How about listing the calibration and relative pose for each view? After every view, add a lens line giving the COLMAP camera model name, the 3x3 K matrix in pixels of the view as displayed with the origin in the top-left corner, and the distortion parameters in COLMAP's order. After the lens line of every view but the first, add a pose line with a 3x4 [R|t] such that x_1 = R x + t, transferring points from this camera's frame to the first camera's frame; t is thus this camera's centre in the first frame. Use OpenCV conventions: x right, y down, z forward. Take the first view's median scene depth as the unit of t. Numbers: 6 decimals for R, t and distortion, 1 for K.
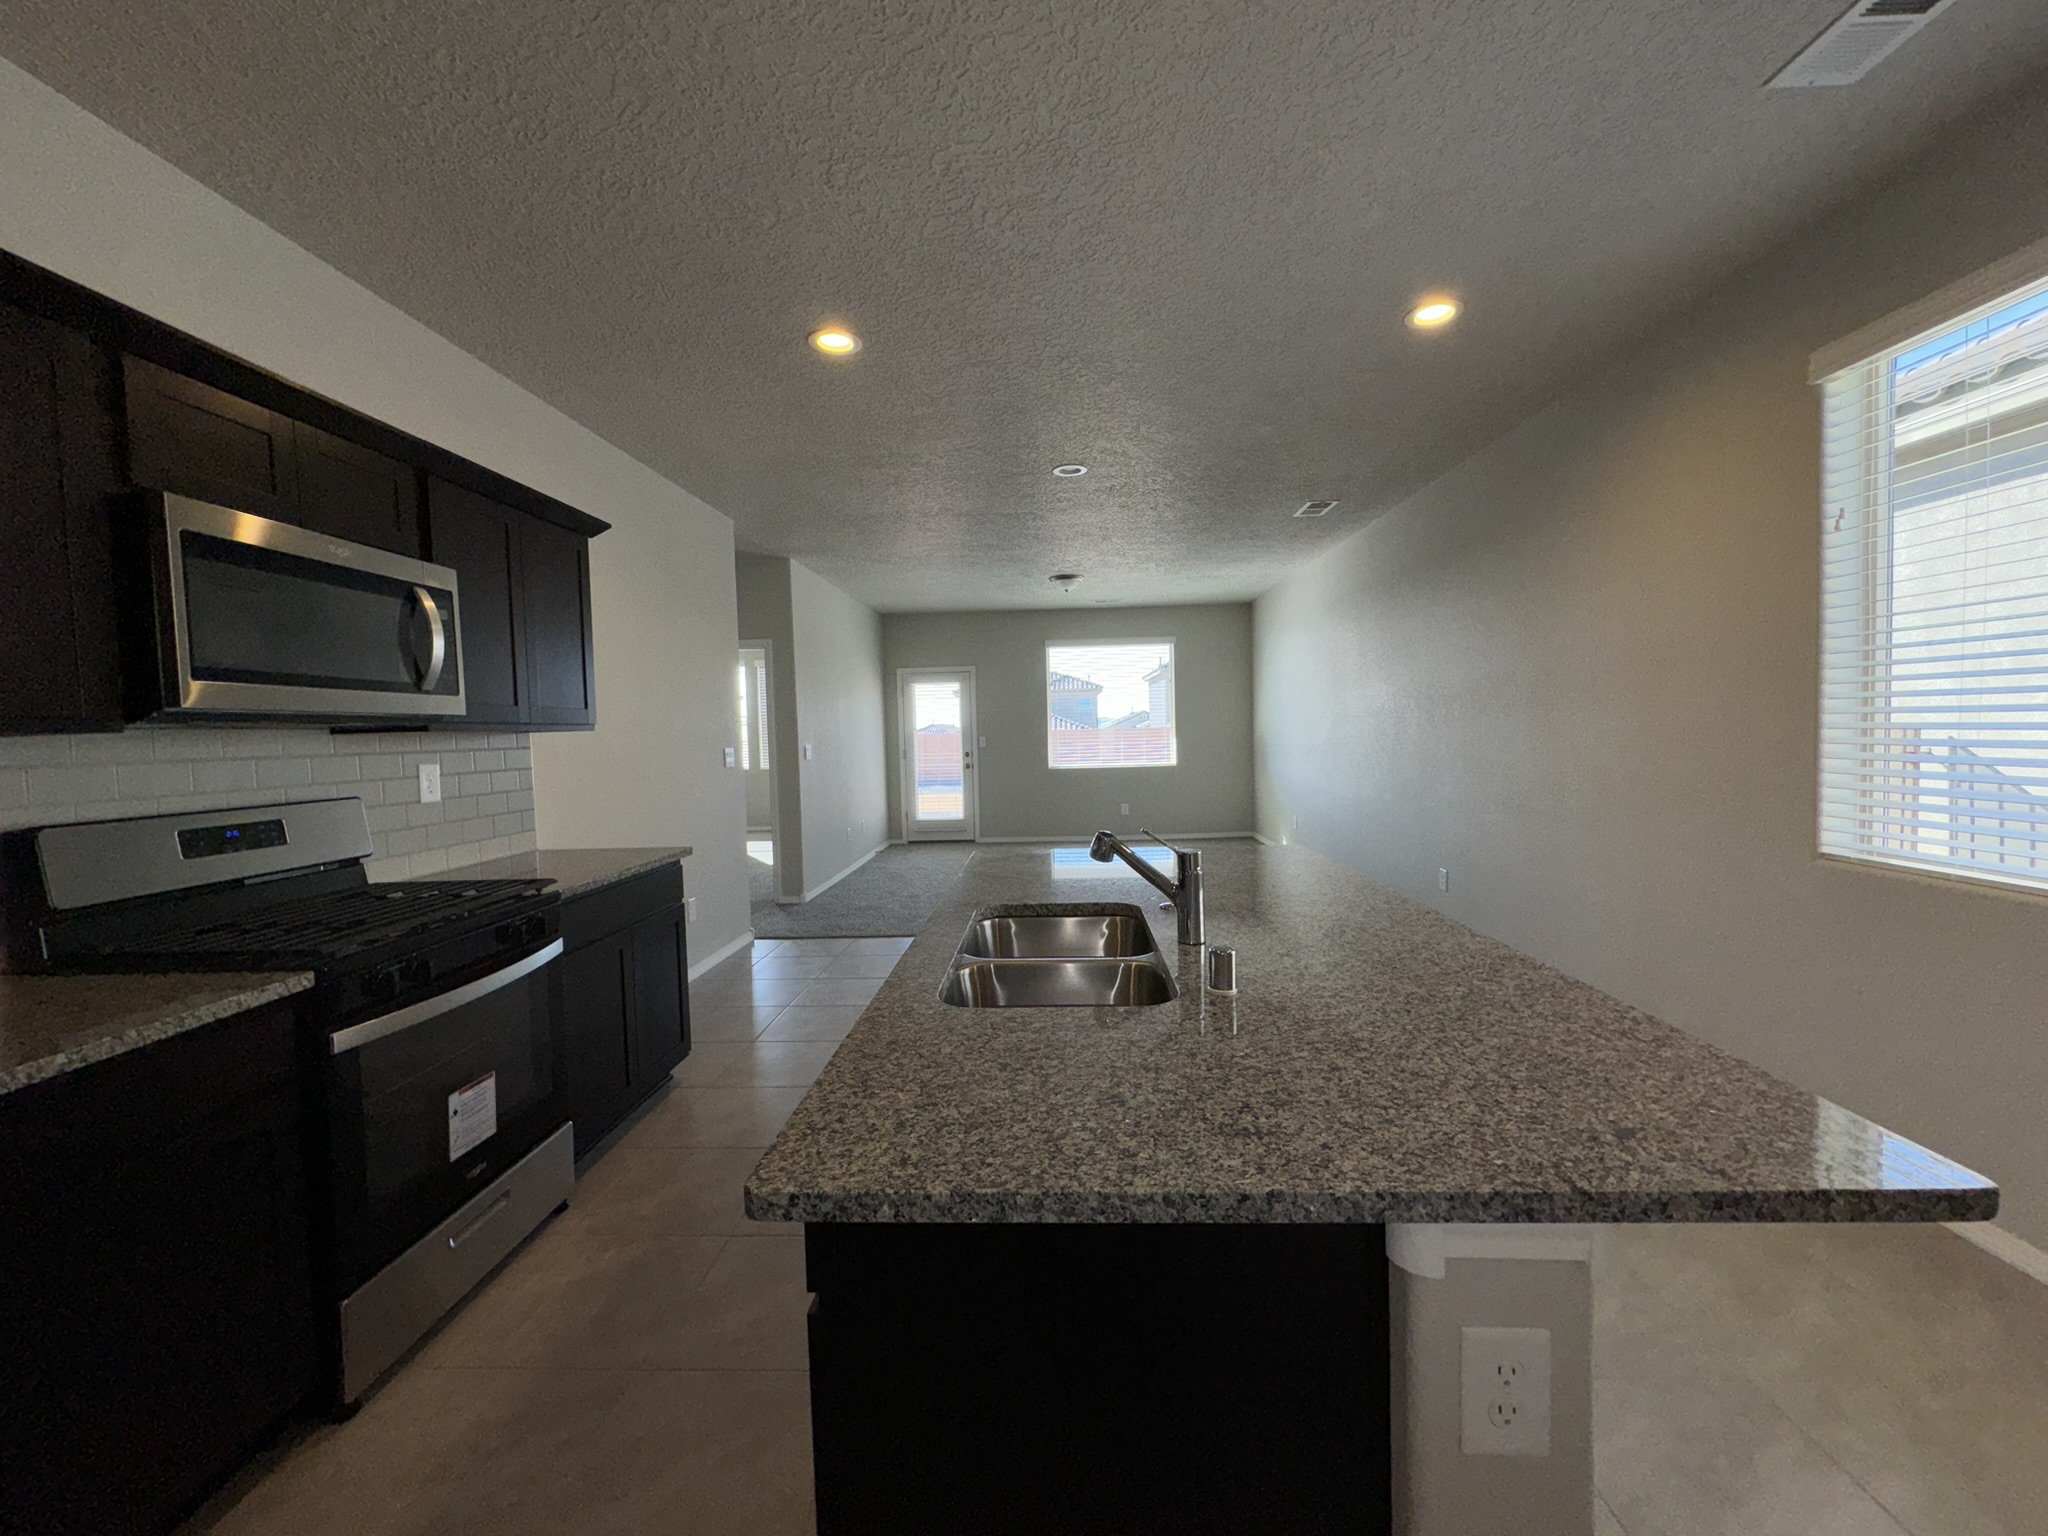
lens RADIAL K [[812.4, 0, 1026.4], [0, 812.4, 763.1], [0, 0, 1]] dist [-0.001710, 0.000678]
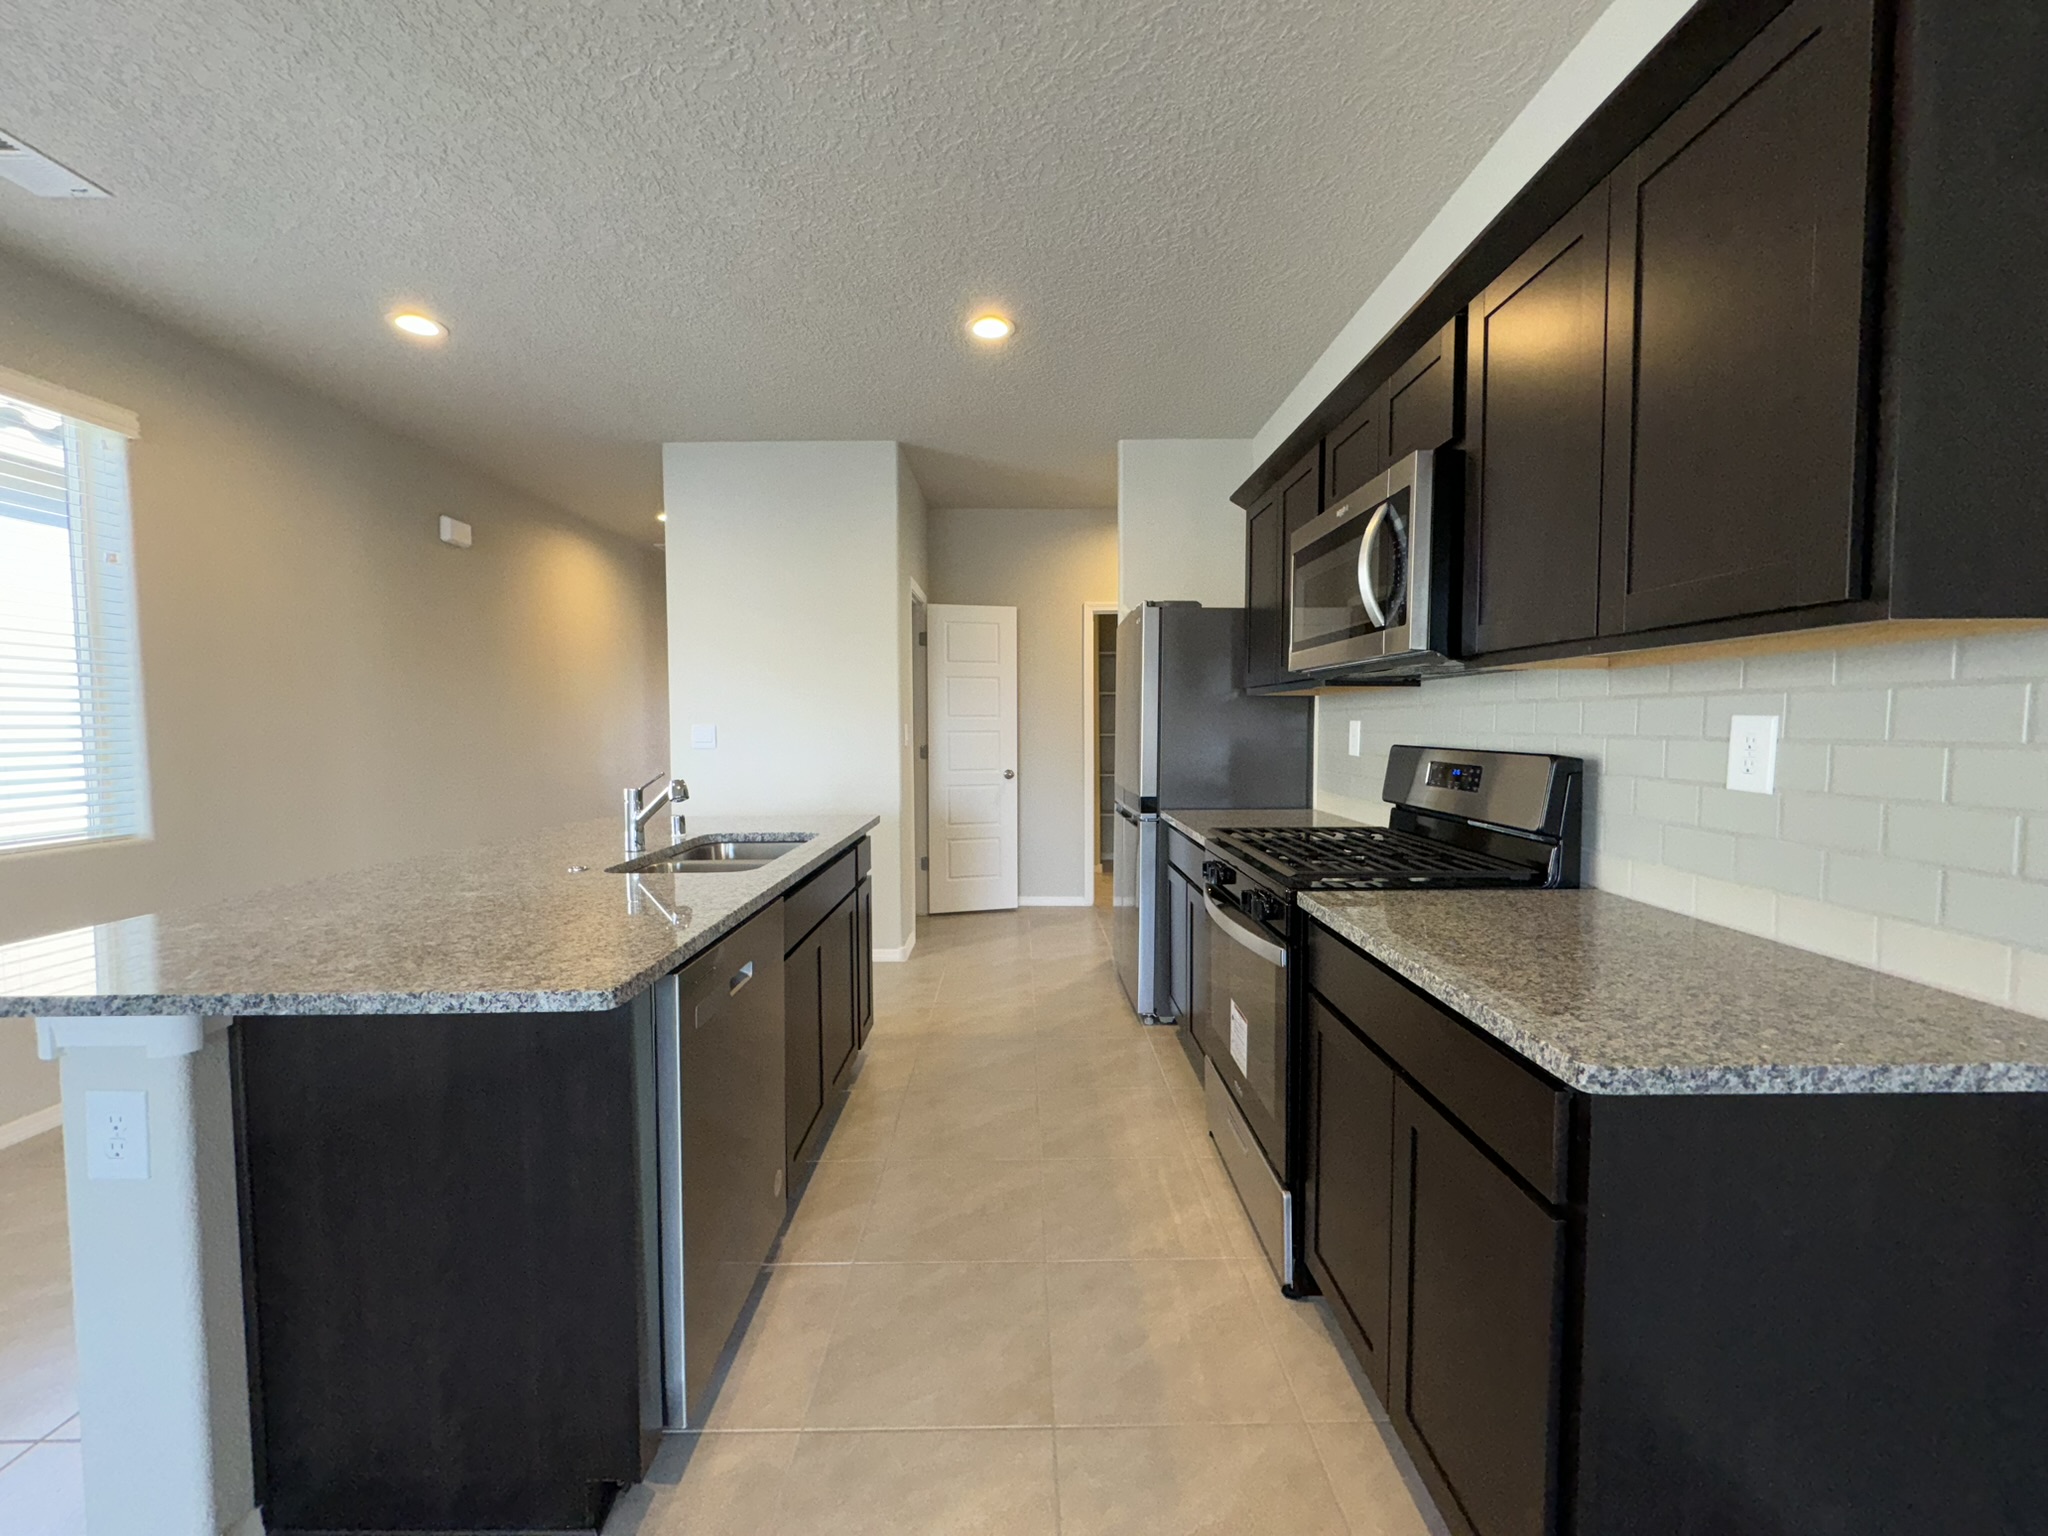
lens RADIAL K [[810.4, 0, 1024.0], [0, 810.4, 768.0], [0, 0, 1]] dist [-0.011938, 0.000259]
pose [[-0.998090, 0.036150, -0.050085, -0.102361], [0.031377, 0.995170, 0.093019, -0.011585], [0.053206, 0.091270, -0.994404, 0.601140]]
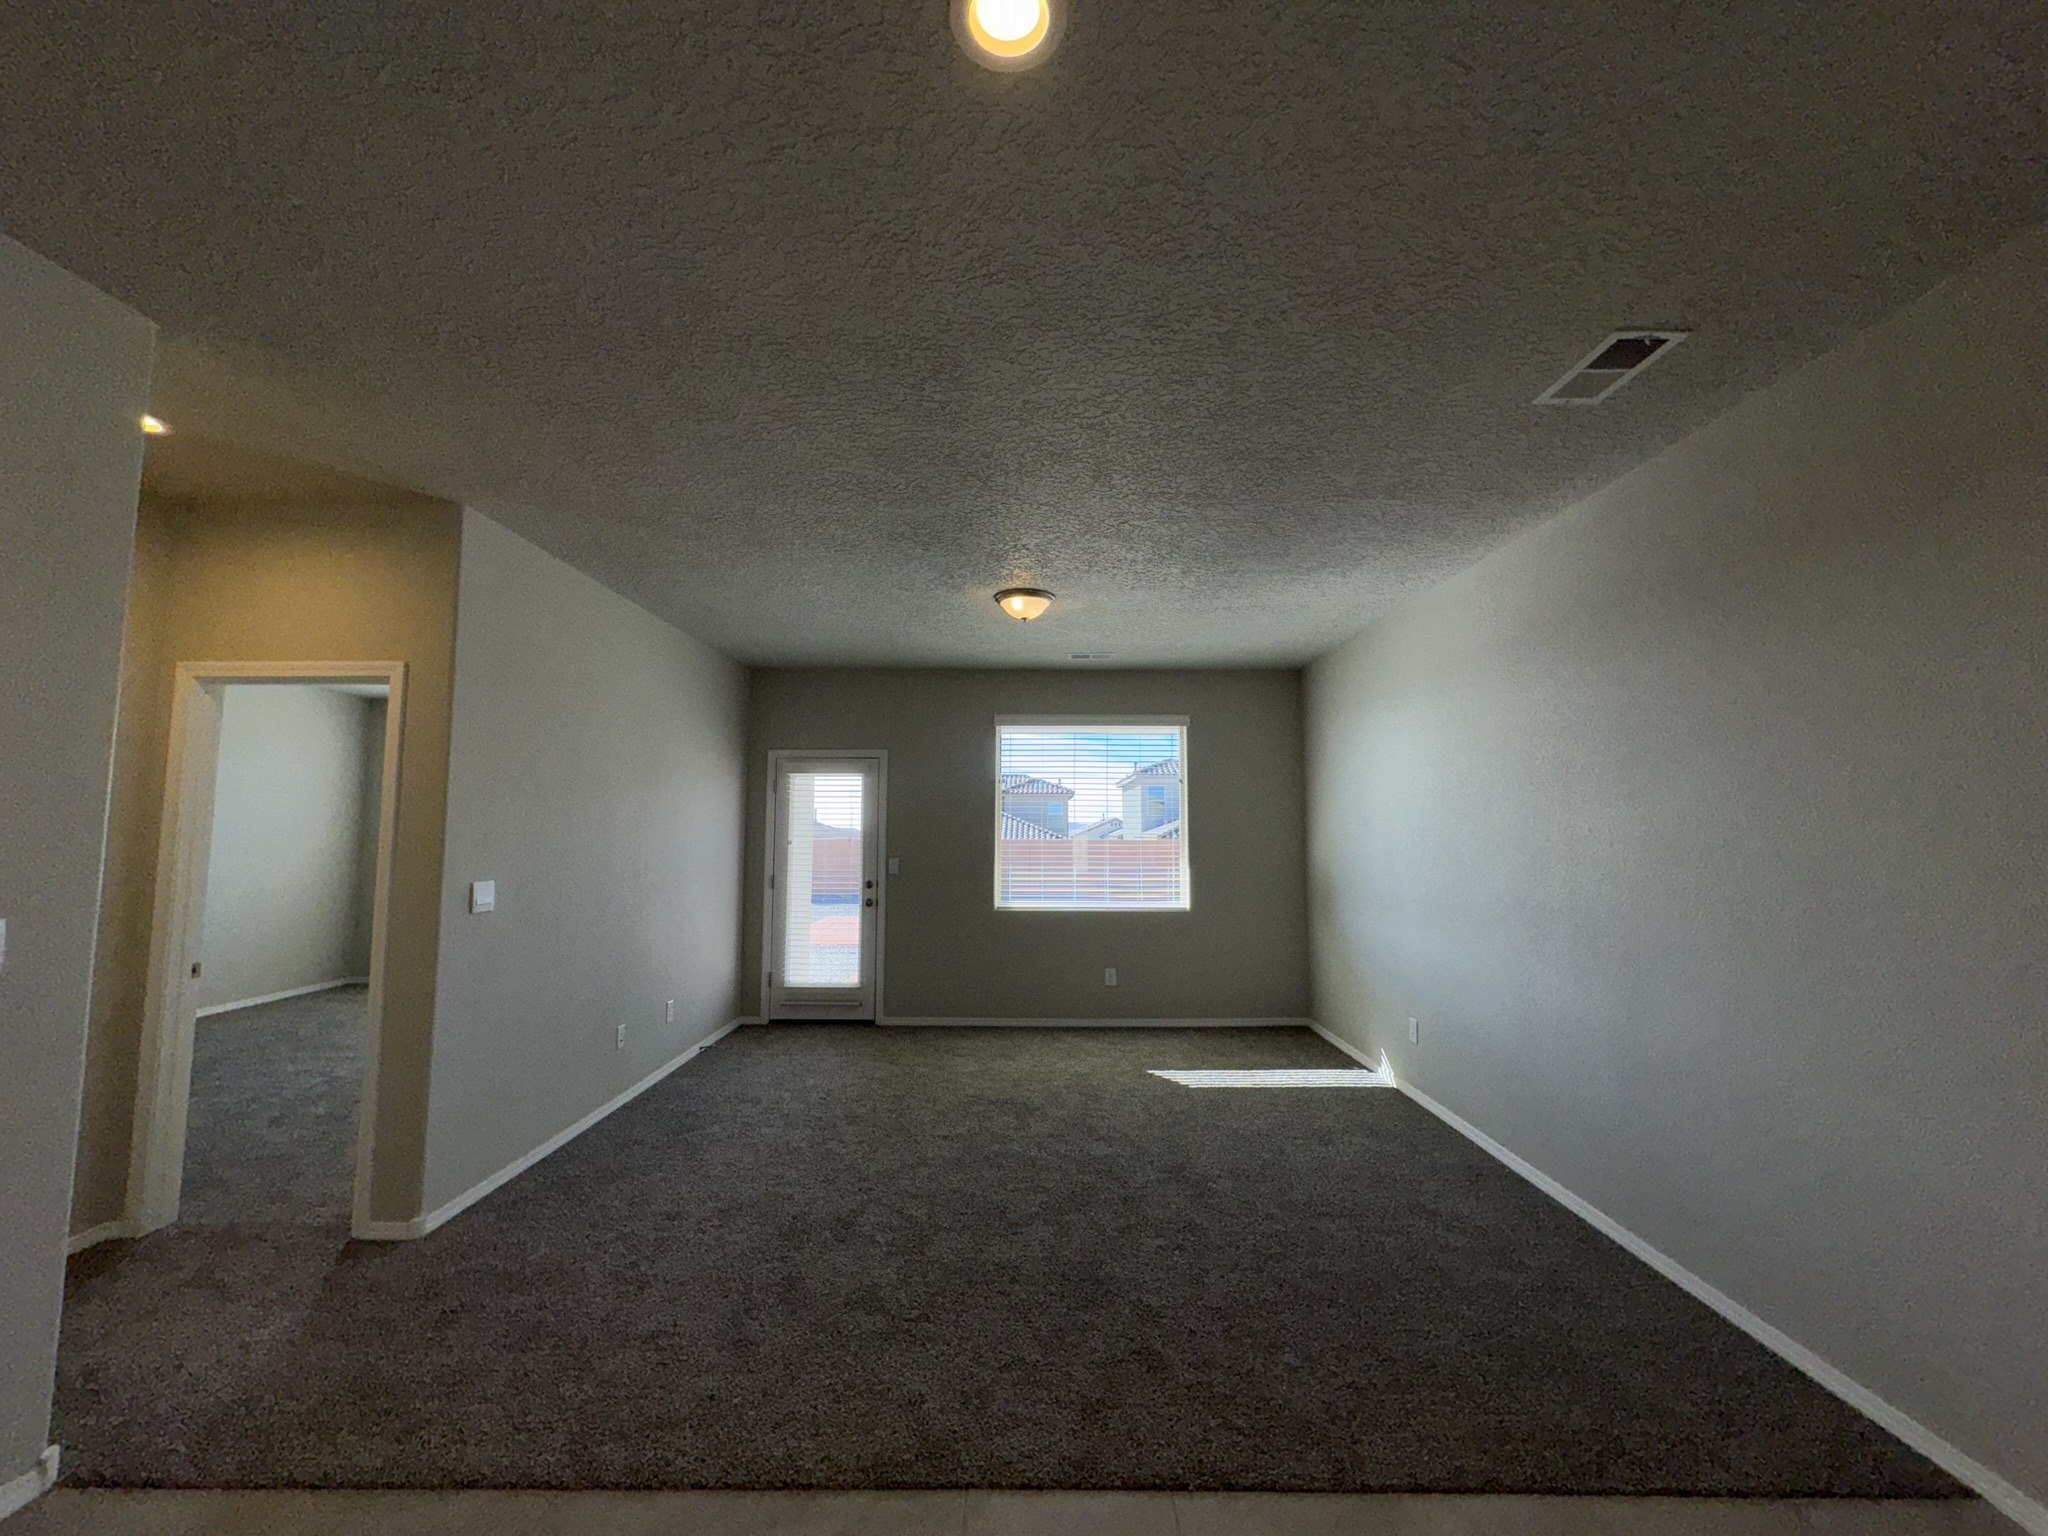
lens RADIAL K [[812.4, 0, 1026.4], [0, 812.4, 763.1], [0, 0, 1]] dist [-0.001710, 0.000678]
pose [[0.998942, 0.030989, 0.033974, 0.040332], [-0.026412, 0.991453, -0.127764, -0.040520], [-0.037643, 0.126732, 0.991223, 0.505734]]
